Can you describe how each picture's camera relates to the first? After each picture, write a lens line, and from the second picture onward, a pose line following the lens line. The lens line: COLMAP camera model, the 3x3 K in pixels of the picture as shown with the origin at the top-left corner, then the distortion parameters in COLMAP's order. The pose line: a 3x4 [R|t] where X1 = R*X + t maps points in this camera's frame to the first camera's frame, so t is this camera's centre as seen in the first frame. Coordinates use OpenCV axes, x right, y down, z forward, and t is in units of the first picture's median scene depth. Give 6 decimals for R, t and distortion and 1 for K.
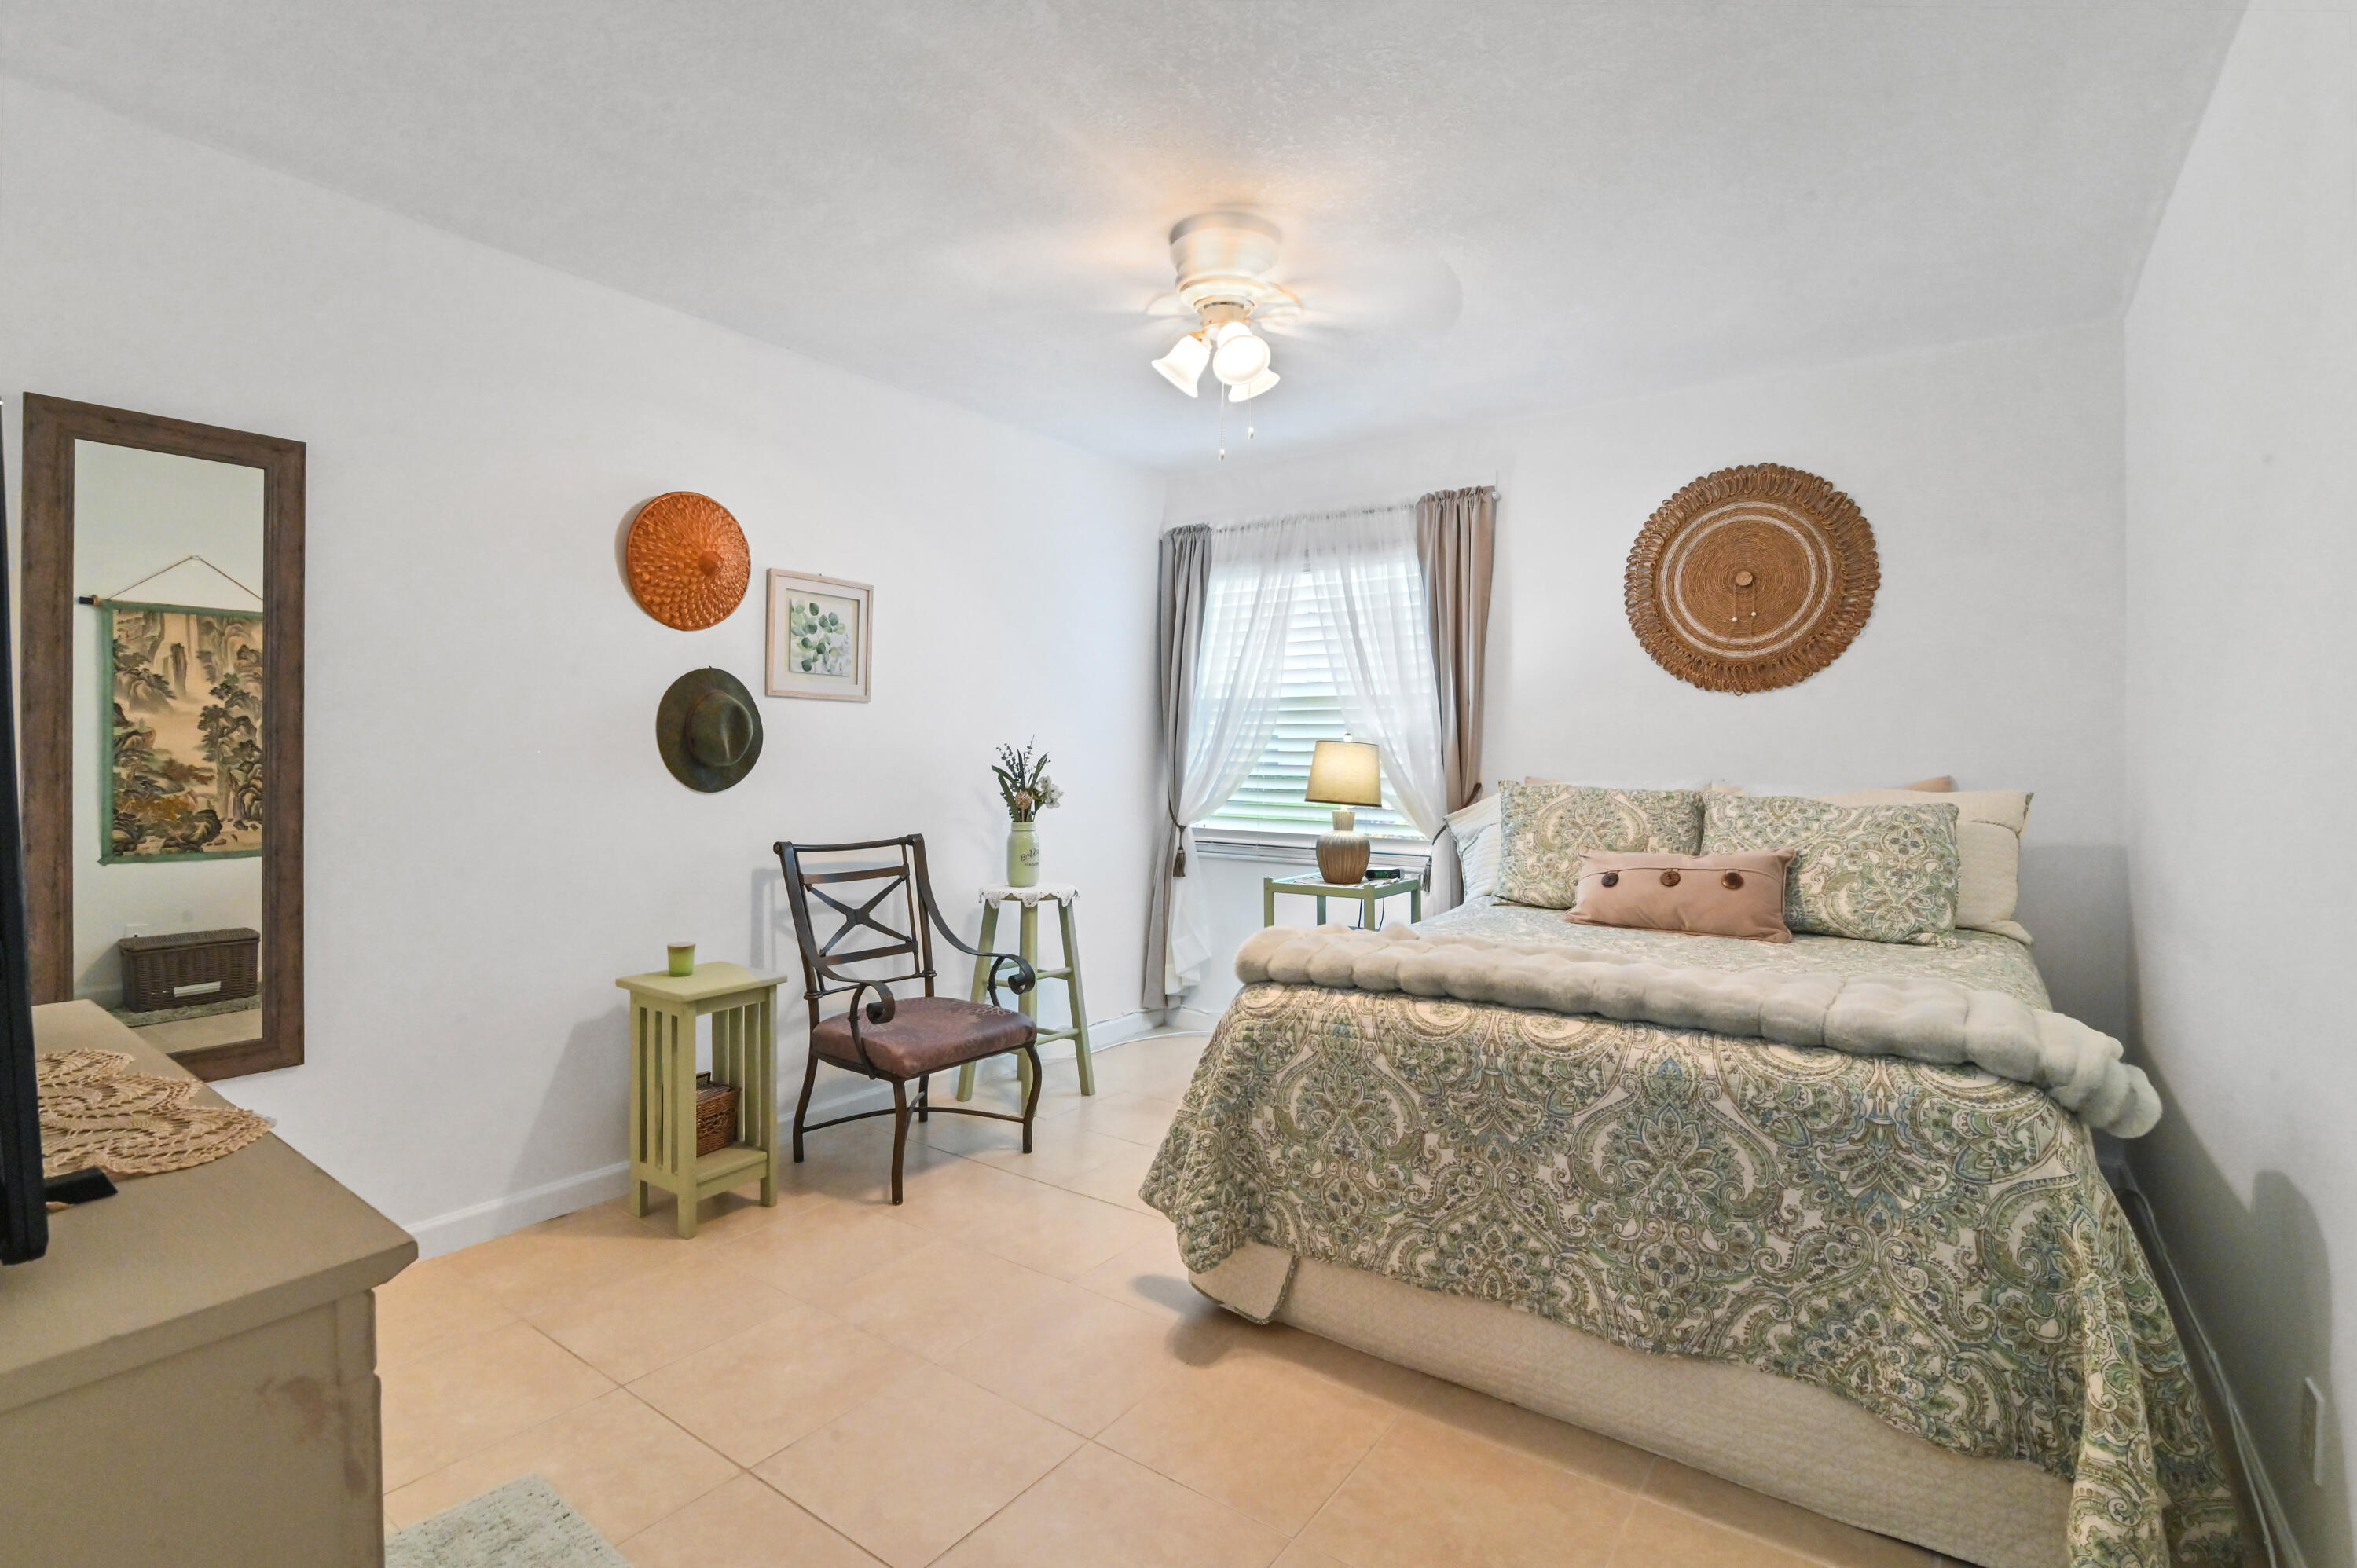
lens RADIAL K [[1096.6, 0, 1174.5], [0, 1096.6, 755.8], [0, 0, 1]] dist [-0.016428, -0.010304]
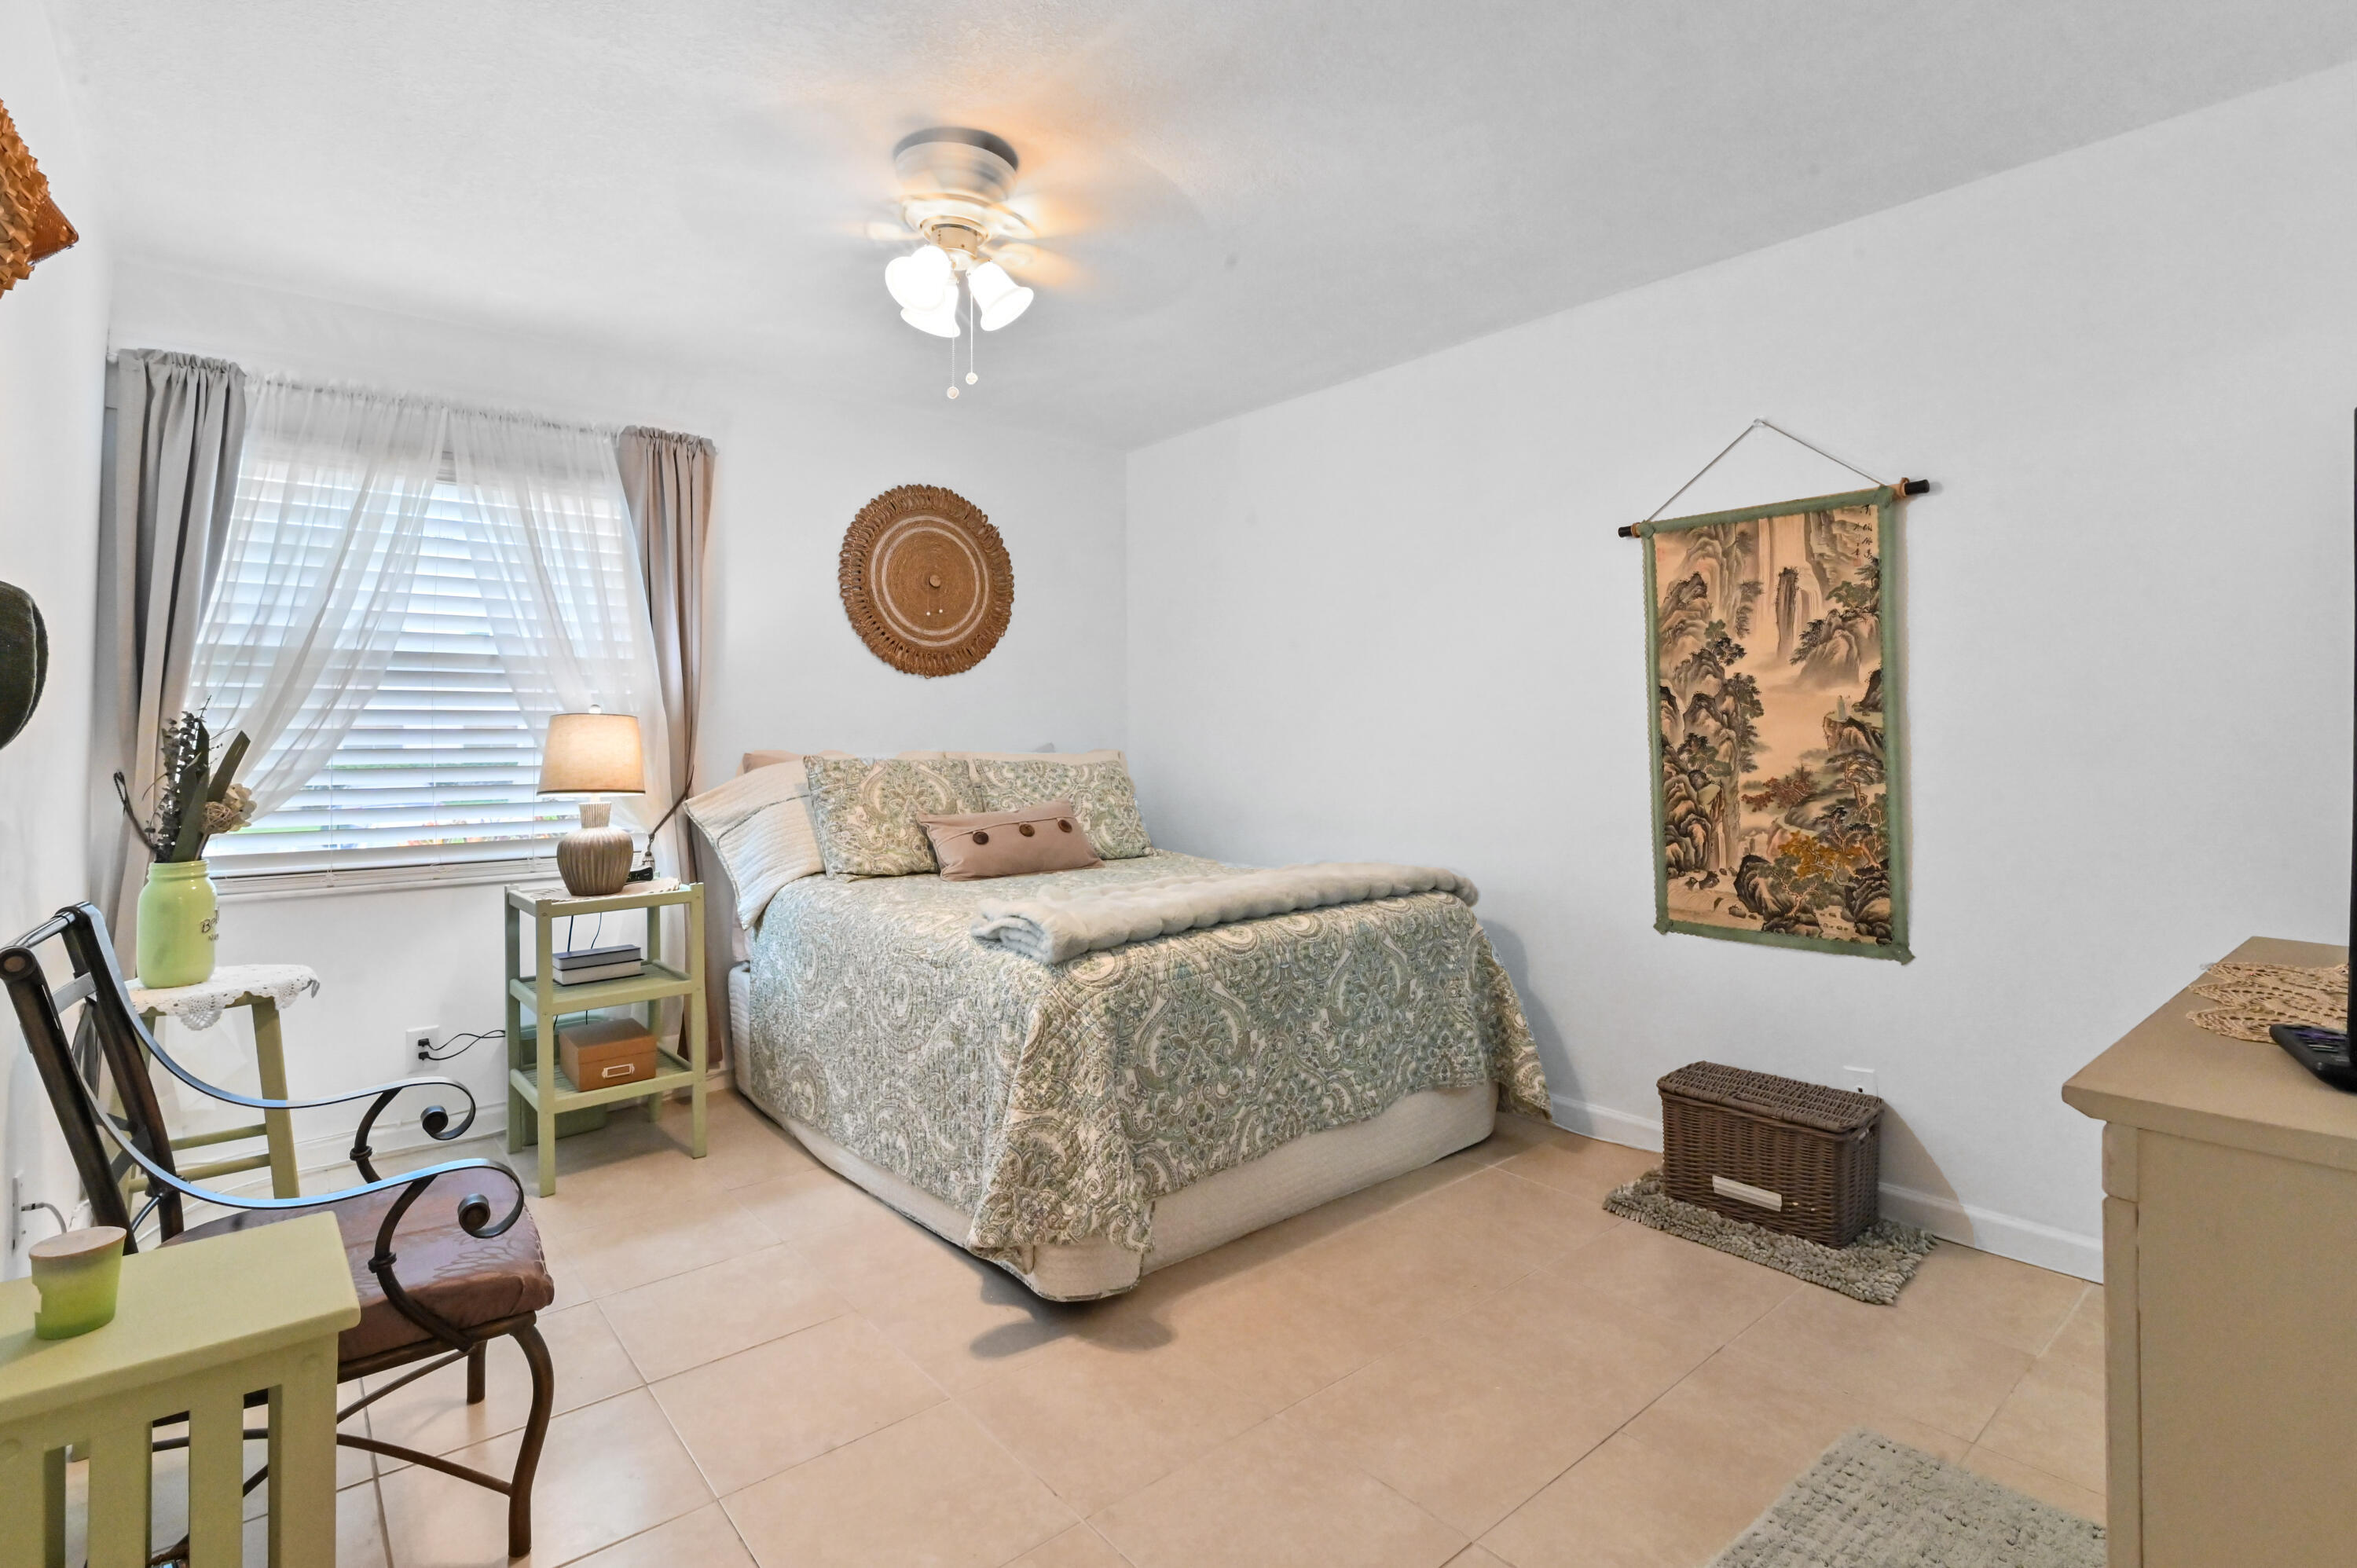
lens RADIAL K [[1121.1, 0, 1182.4], [0, 1121.1, 691.9], [0, 0, 1]] dist [-0.019884, -0.000219]
pose [[0.245643, 0.028015, 0.968956, -0.703720], [0.011130, 0.999435, -0.031717, 0.000745], [-0.969297, 0.018576, 0.245192, 0.522553]]
